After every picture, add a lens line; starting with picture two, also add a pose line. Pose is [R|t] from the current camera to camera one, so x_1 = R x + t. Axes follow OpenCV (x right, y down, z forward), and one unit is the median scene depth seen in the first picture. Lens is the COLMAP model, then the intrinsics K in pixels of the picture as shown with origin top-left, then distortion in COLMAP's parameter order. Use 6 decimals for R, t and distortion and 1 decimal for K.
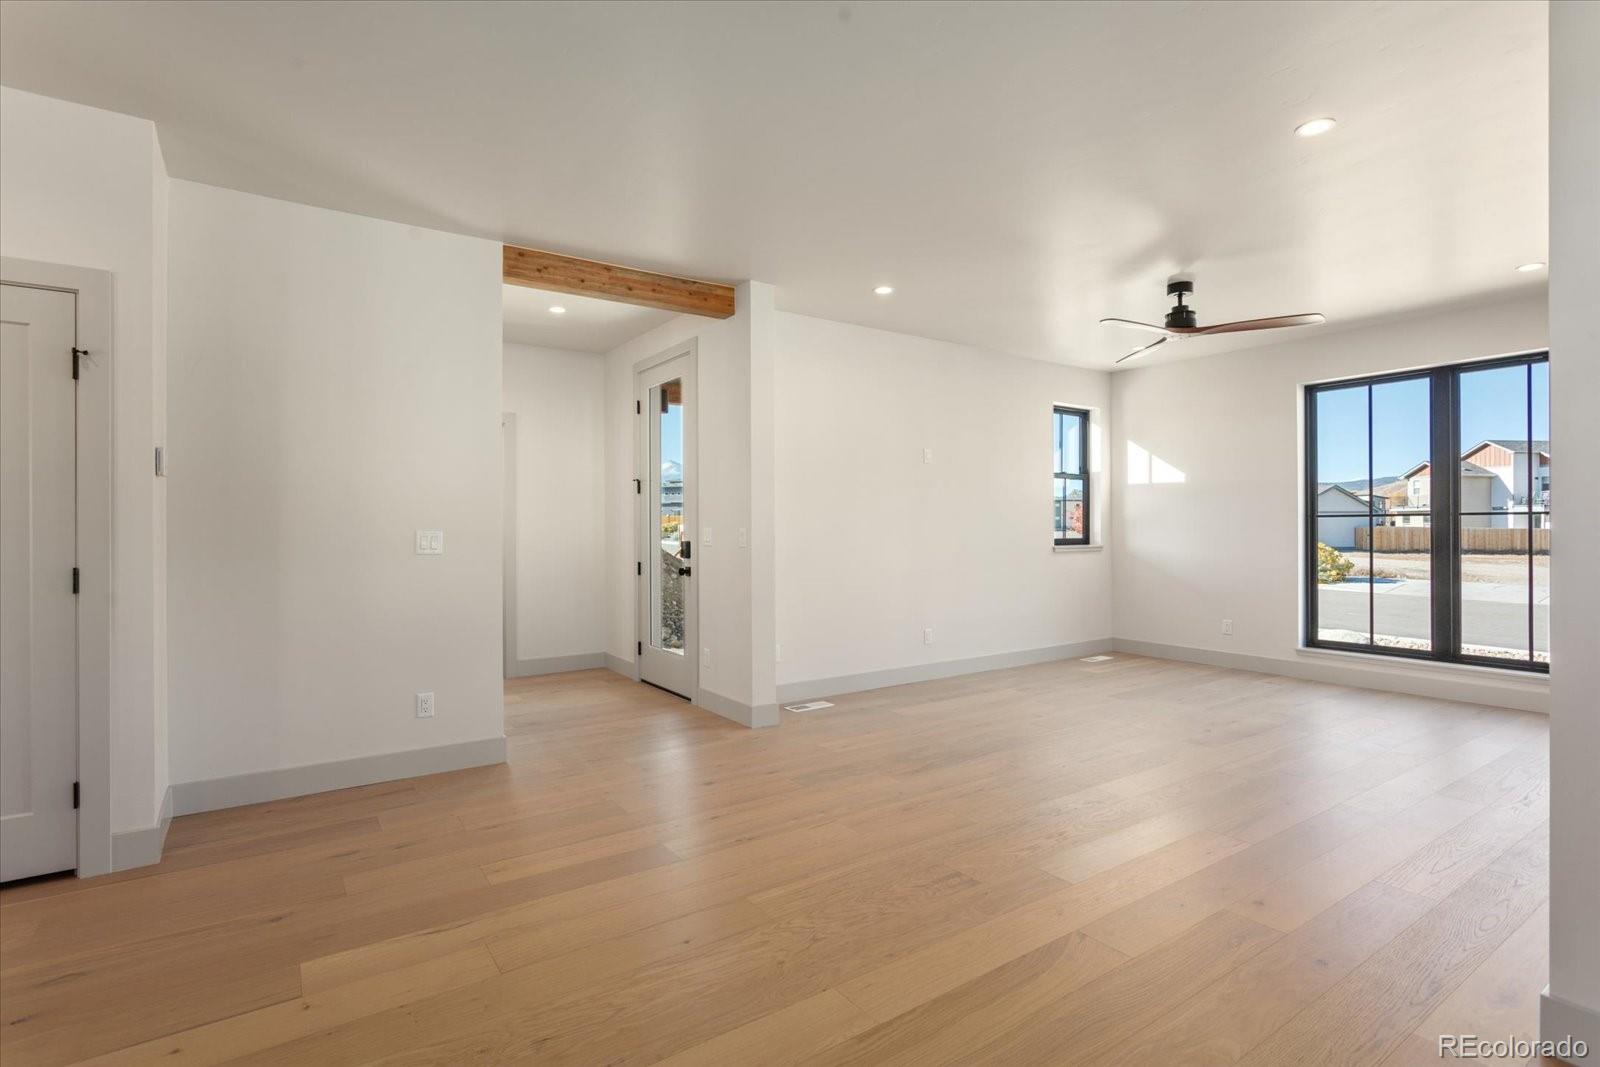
lens RADIAL K [[771.1, 0, 800.0], [0, 771.1, 533.5], [0, 0, 1]] dist [-0.002809, 0.000427]
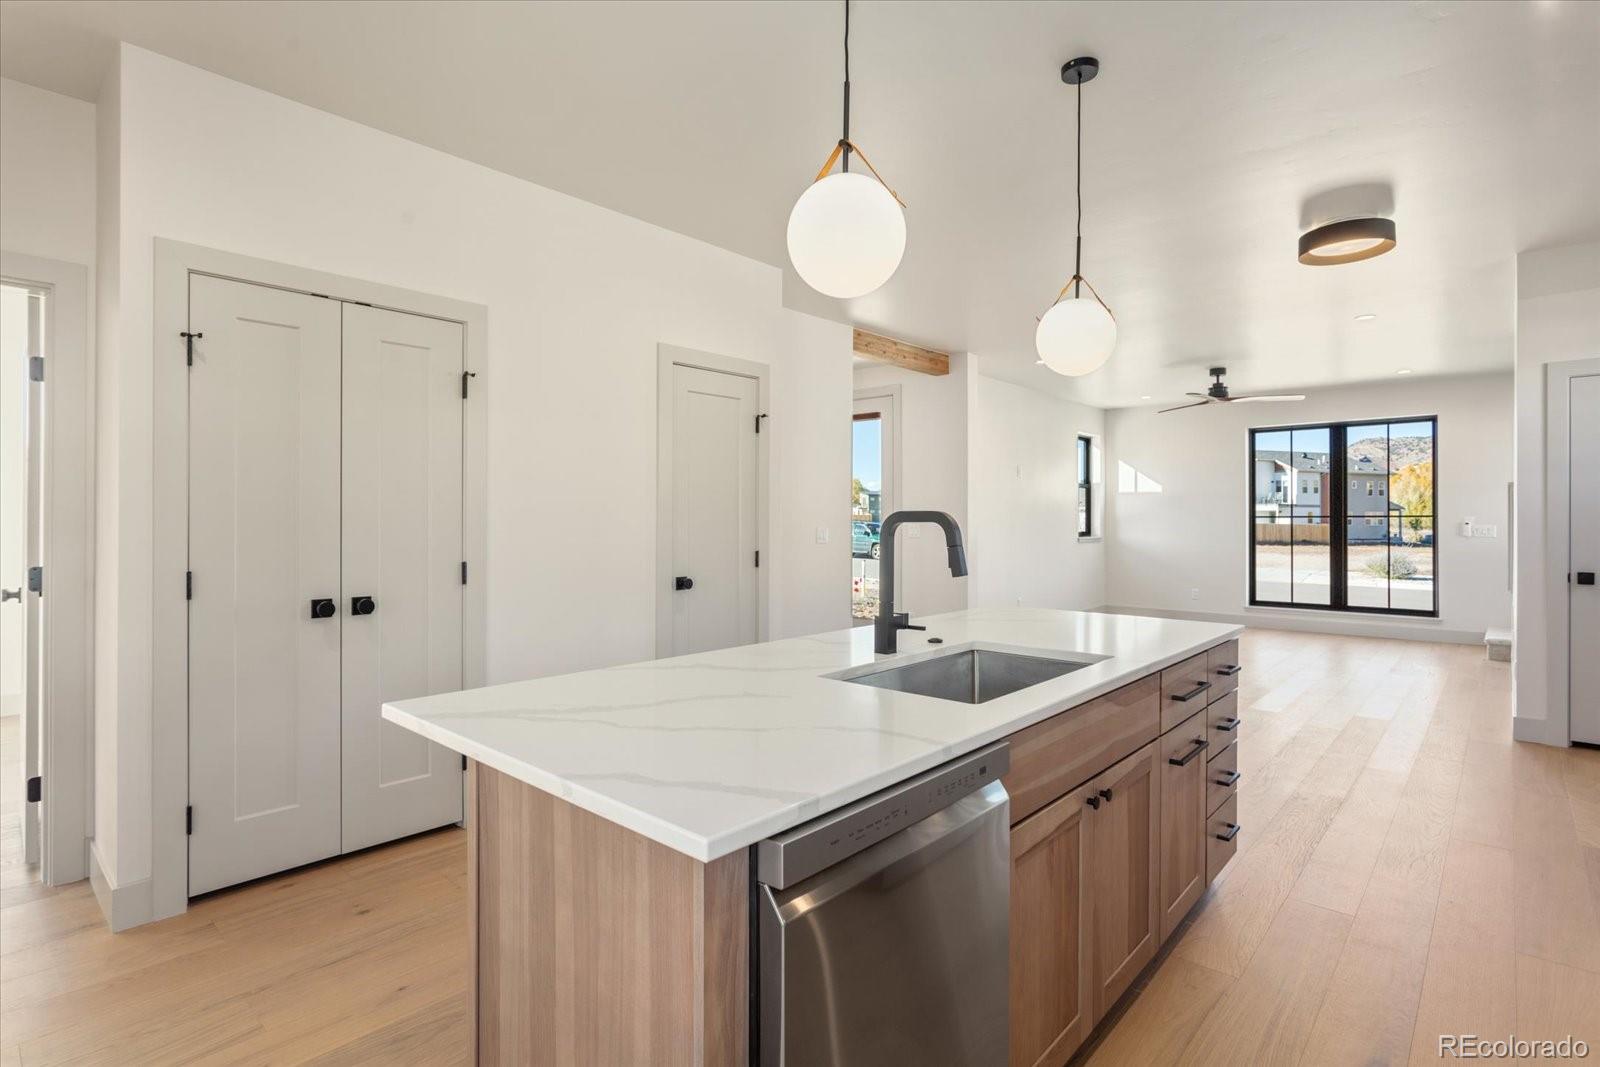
lens RADIAL K [[774.9, 0, 804.8], [0, 774.9, 525.8], [0, 0, 1]] dist [0.000656, 0.000013]
pose [[0.974114, 0.004610, 0.226011, -0.570331], [-0.004595, 0.999989, -0.000594, -0.000970], [-0.226011, -0.000460, 0.974125, -0.288231]]
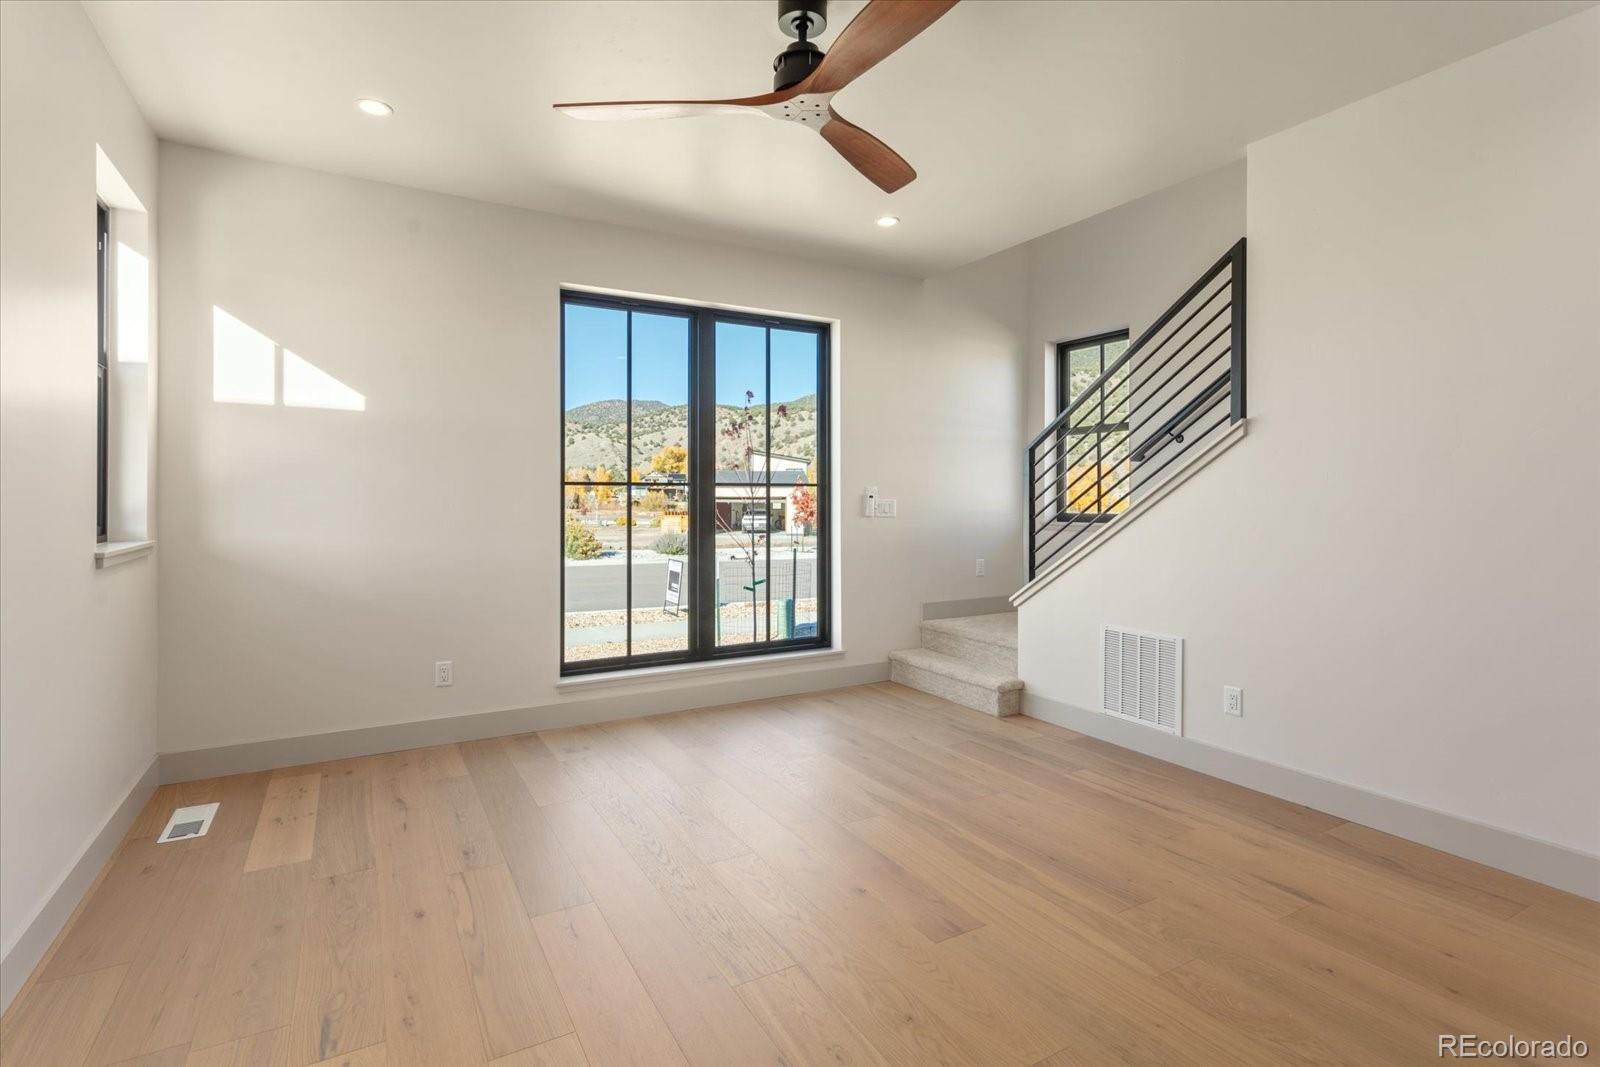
lens RADIAL K [[766.3, 0, 795.9], [0, 766.3, 496.9], [0, 0, 1]] dist [-0.000818, 0.000124]
pose [[0.084518, 0.006864, 0.996398, 0.009221], [0.002093, 0.999973, -0.007067, -0.005285], [-0.996420, 0.002683, 0.084501, 0.817087]]
